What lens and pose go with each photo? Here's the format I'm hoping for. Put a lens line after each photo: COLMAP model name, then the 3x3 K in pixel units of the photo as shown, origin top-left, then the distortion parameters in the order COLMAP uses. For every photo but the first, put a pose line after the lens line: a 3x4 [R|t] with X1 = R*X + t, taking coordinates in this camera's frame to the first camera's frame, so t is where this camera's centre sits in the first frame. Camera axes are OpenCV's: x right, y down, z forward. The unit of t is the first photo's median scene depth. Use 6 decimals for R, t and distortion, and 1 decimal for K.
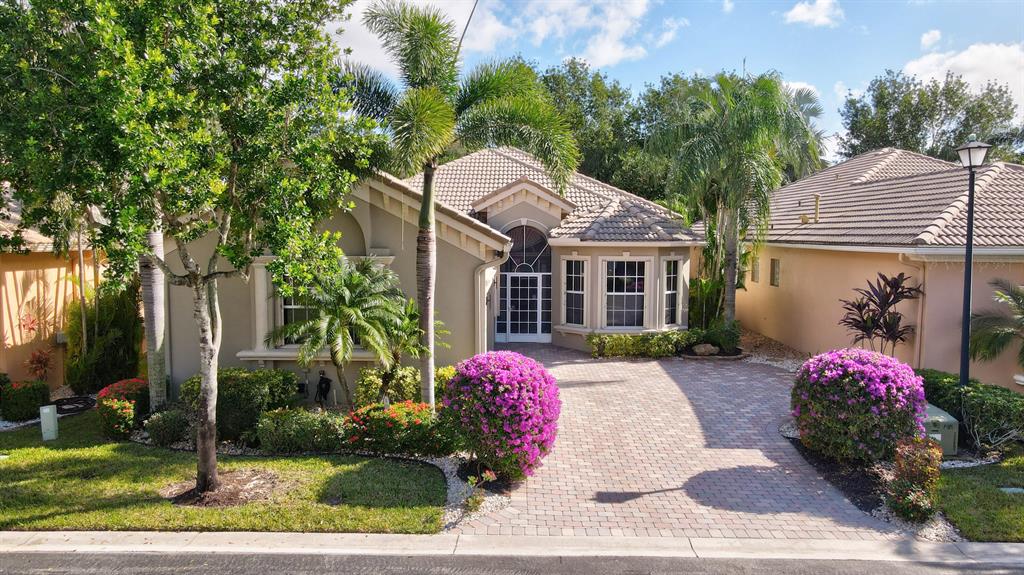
lens RADIAL K [[741.3, 0, 511.8], [0, 741.3, 289.6], [0, 0, 1]] dist [0.033964, 0.003705]
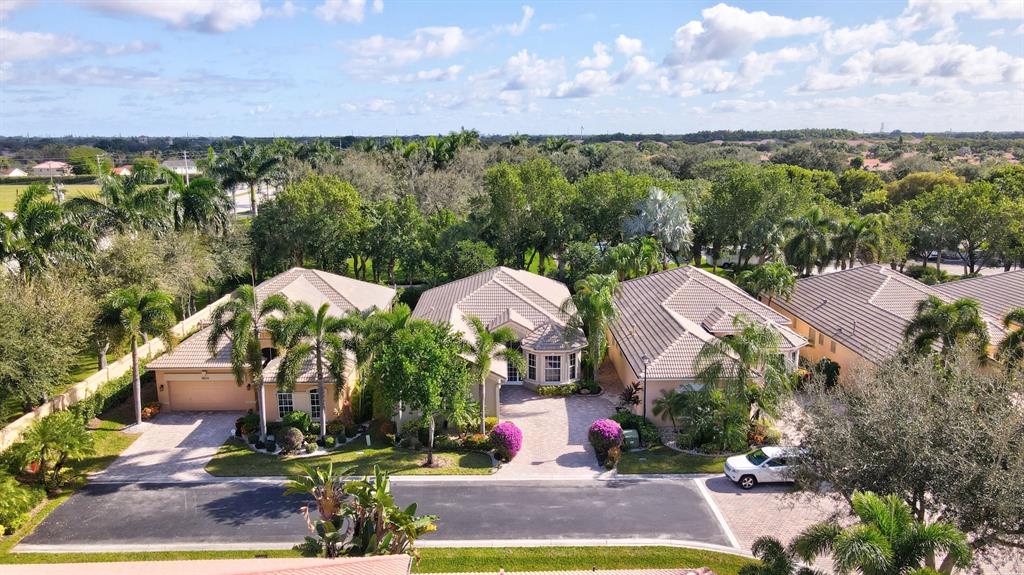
lens RADIAL K [[741.3, 0, 510.9], [0, 741.3, 286.9], [0, 0, 1]] dist [0.033964, 0.003705]
pose [[0.999694, -0.012280, 0.021488, -0.056903], [0.009446, 0.991813, 0.127352, -0.988058], [-0.022876, -0.127110, 0.991625, -2.374443]]
